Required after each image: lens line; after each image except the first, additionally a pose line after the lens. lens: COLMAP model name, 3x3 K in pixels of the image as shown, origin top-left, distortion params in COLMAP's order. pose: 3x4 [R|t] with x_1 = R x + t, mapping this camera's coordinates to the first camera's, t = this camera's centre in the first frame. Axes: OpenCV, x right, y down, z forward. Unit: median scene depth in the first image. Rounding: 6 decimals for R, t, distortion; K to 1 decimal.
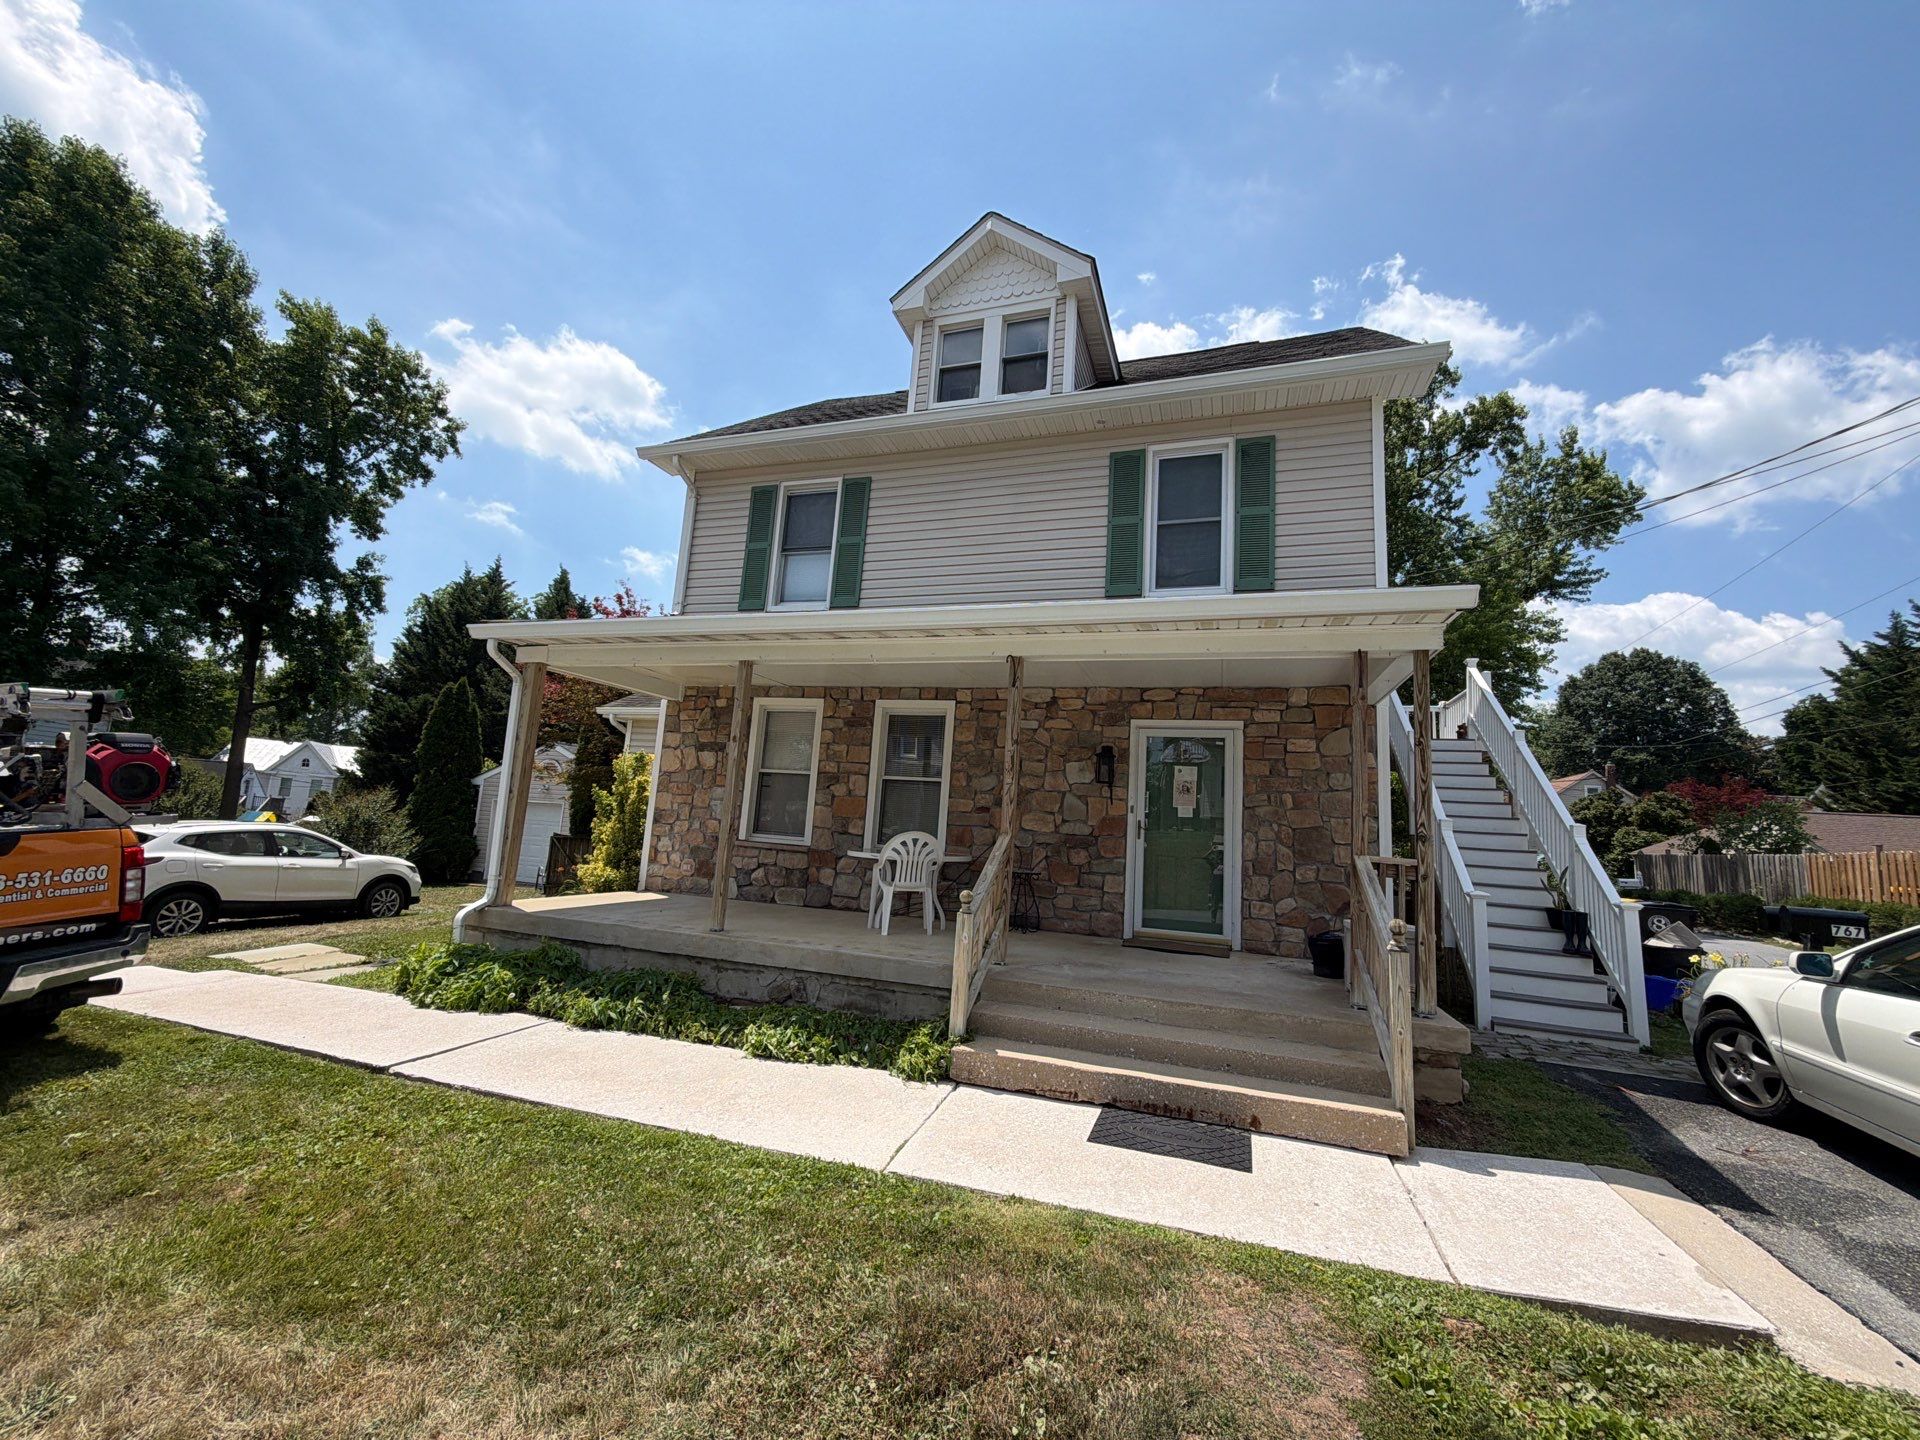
lens RADIAL K [[756.8, 0, 960.0], [0, 756.8, 720.0], [0, 0, 1]] dist [-0.001558, -0.000126]
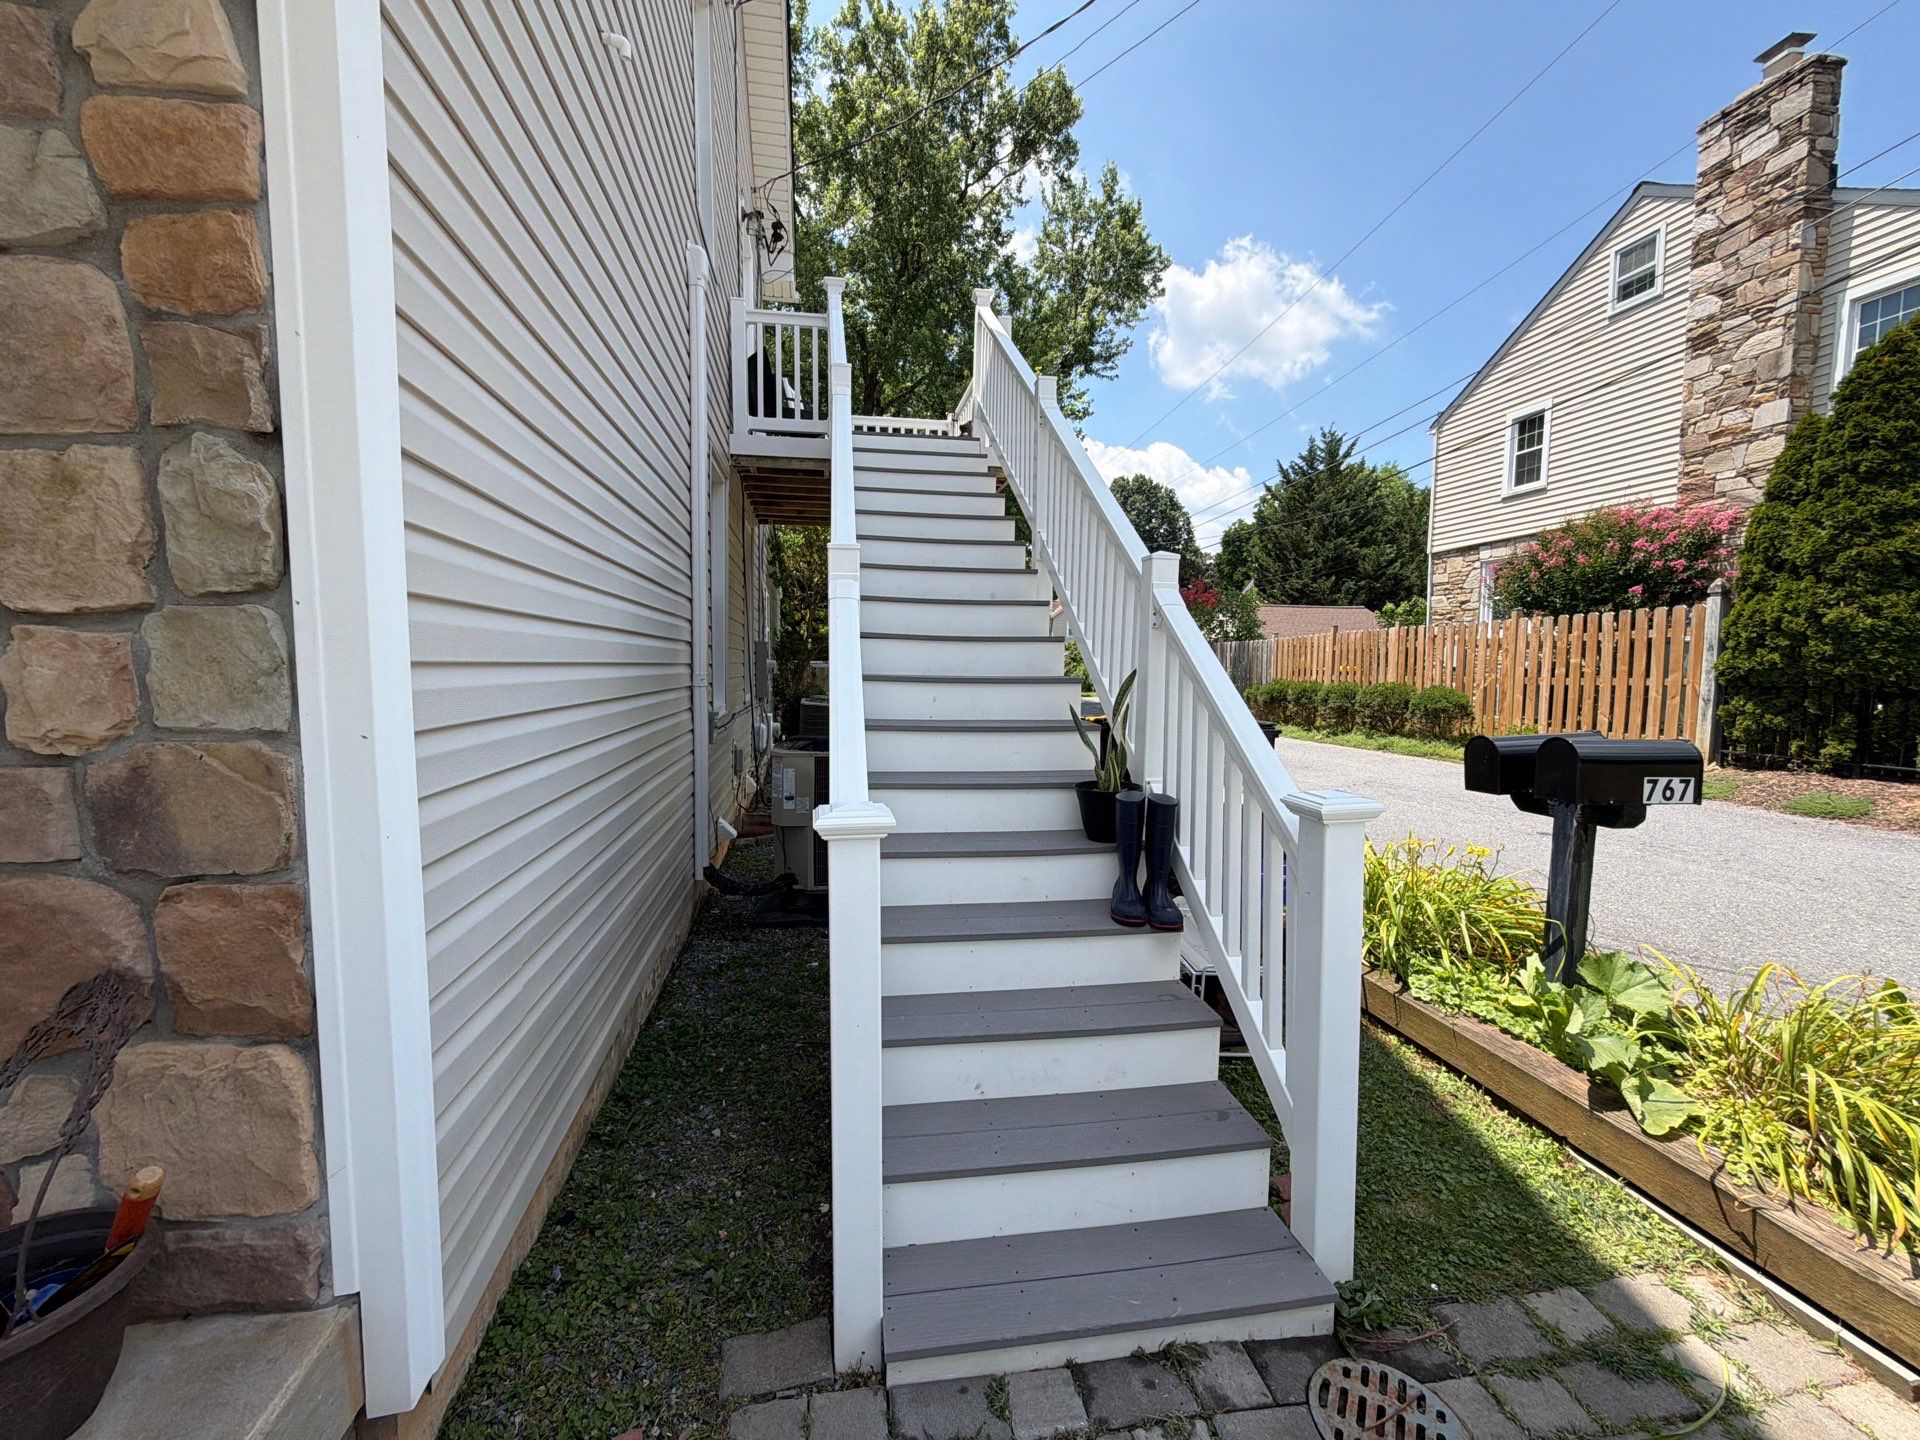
lens RADIAL K [[756.8, 0, 960.0], [0, 756.8, 720.0], [0, 0, 1]] dist [-0.001558, -0.000126]
pose [[0.868222, -0.090530, 0.487847, 0.276979], [-0.027741, 0.972819, 0.229899, 0.068485], [-0.495400, -0.213137, 0.842112, 0.366136]]
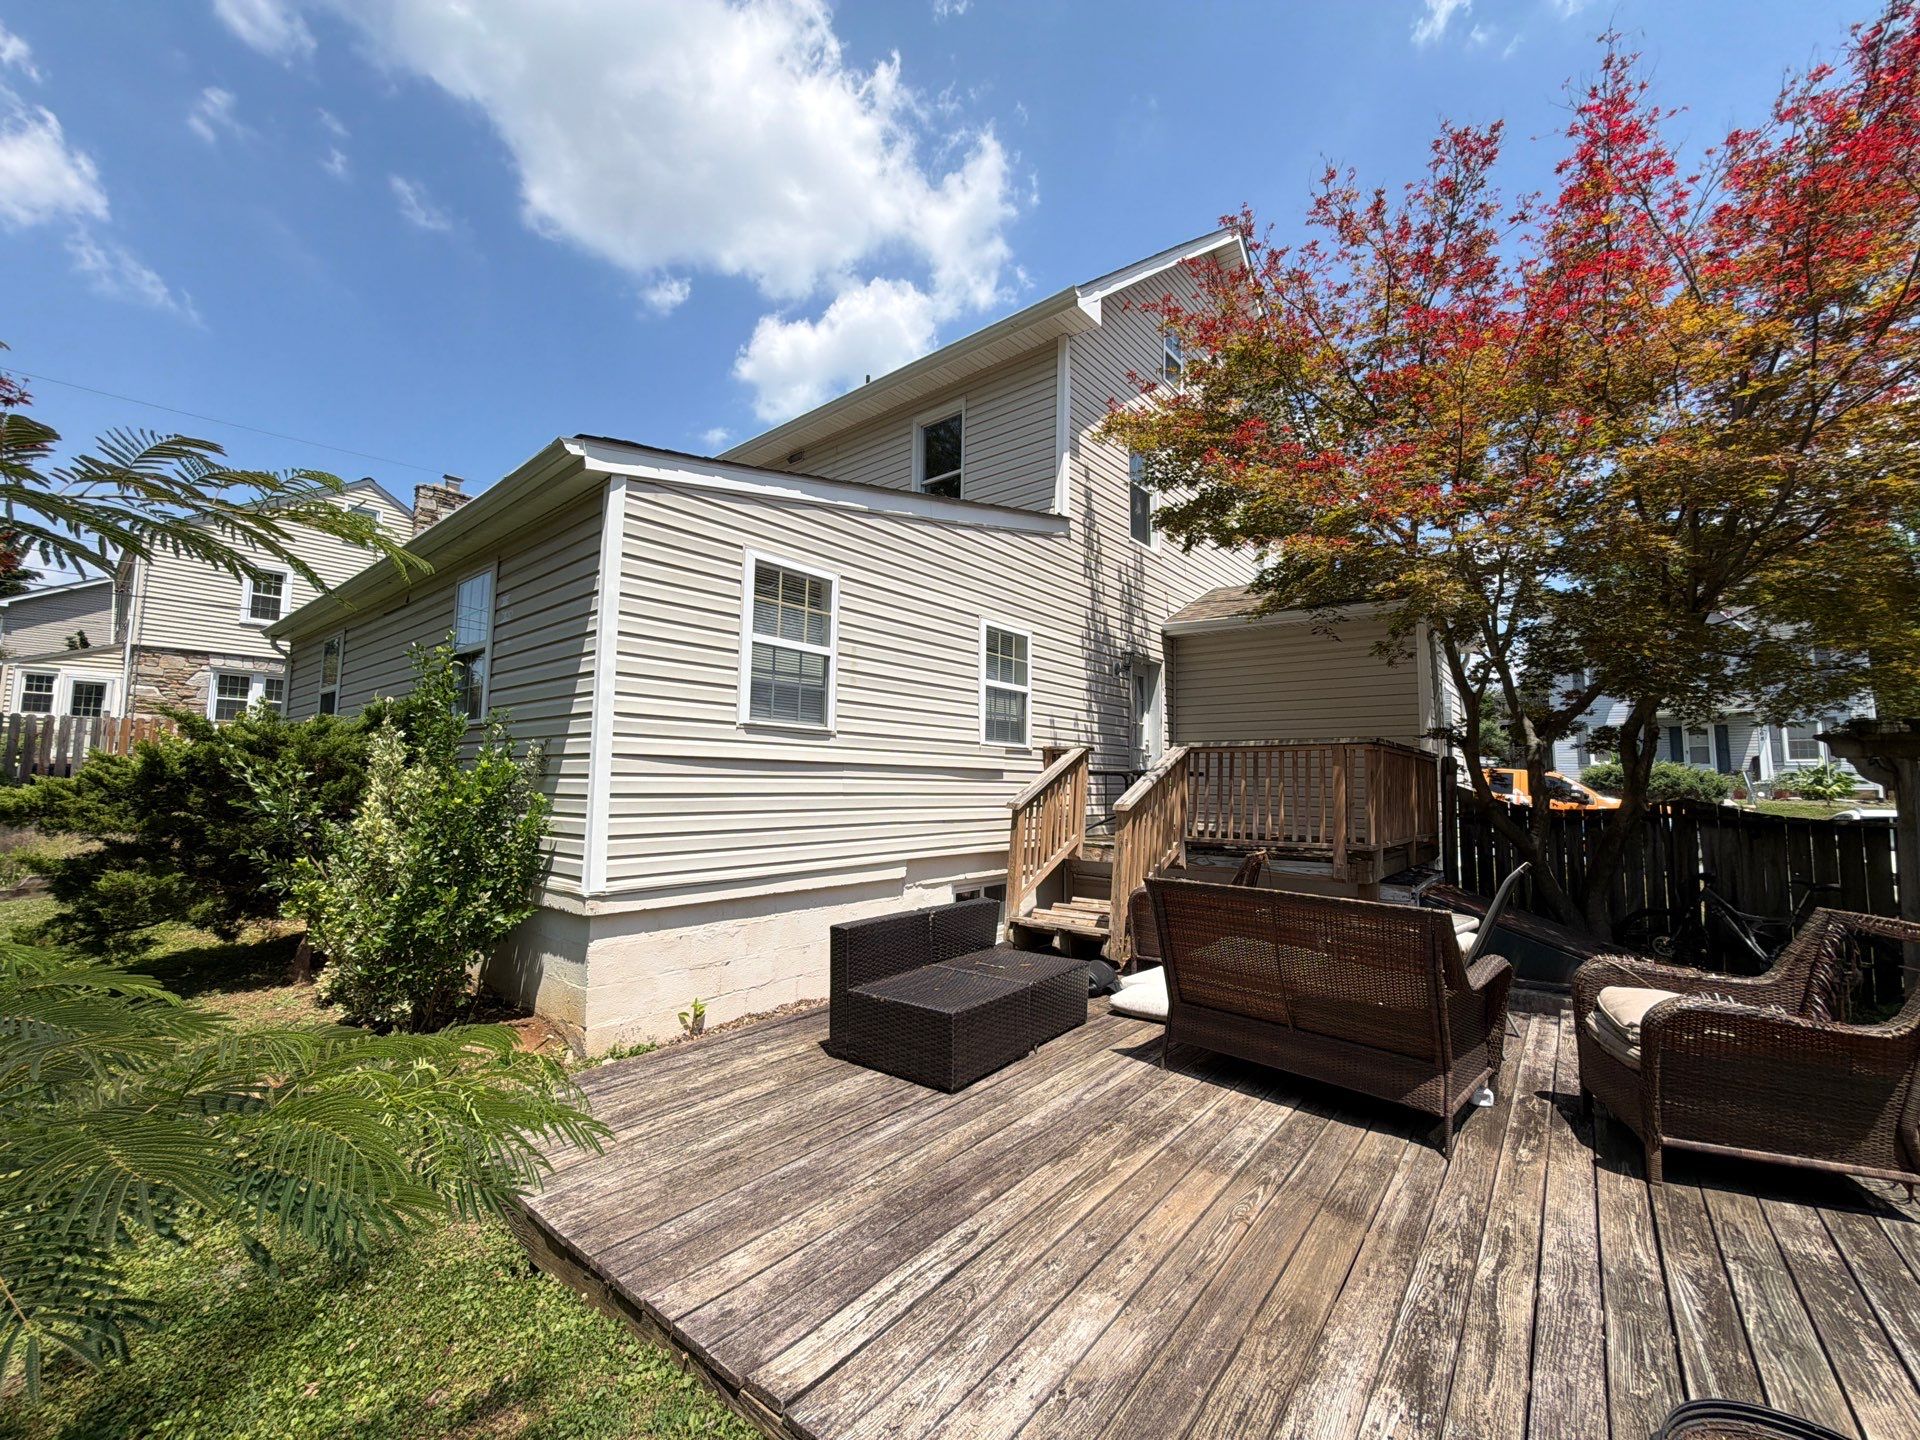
lens RADIAL K [[756.8, 0, 960.0], [0, 756.8, 720.0], [0, 0, 1]] dist [-0.001558, -0.000126]
pose [[-0.936846, -0.044029, 0.346959, -0.072805], [-0.117487, 0.974014, -0.193631, 0.211277], [-0.329418, -0.222165, -0.917674, 1.329001]]
